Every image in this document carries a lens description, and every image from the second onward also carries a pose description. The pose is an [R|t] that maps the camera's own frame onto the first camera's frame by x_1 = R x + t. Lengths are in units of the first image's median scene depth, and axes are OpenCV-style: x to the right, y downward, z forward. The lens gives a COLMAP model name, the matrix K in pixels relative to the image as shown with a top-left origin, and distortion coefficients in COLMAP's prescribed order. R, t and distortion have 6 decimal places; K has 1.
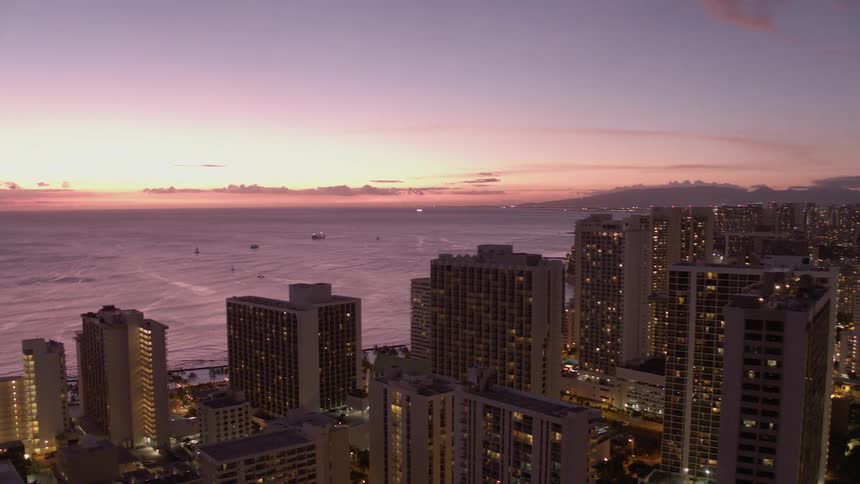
lens RADIAL K [[741.6, 0, 438.0], [0, 741.6, 242.5], [0, 0, 1]] dist [-0.217590, 0.102958]
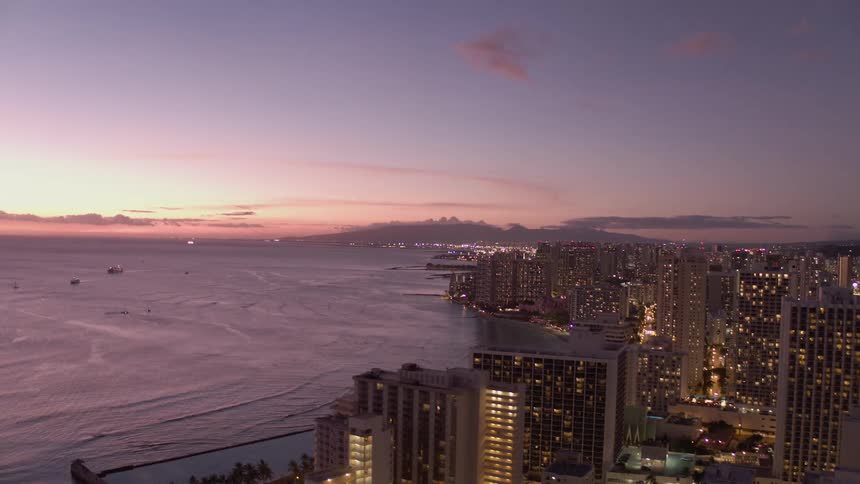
lens RADIAL K [[741.6, 0, 427.2], [0, 741.6, 242.1], [0, 0, 1]] dist [-0.217590, 0.102958]
pose [[0.950781, 0.021179, 0.309138, -0.670052], [-0.006560, 0.998814, -0.048252, -0.008113], [-0.309793, 0.043849, 0.949792, 0.191332]]
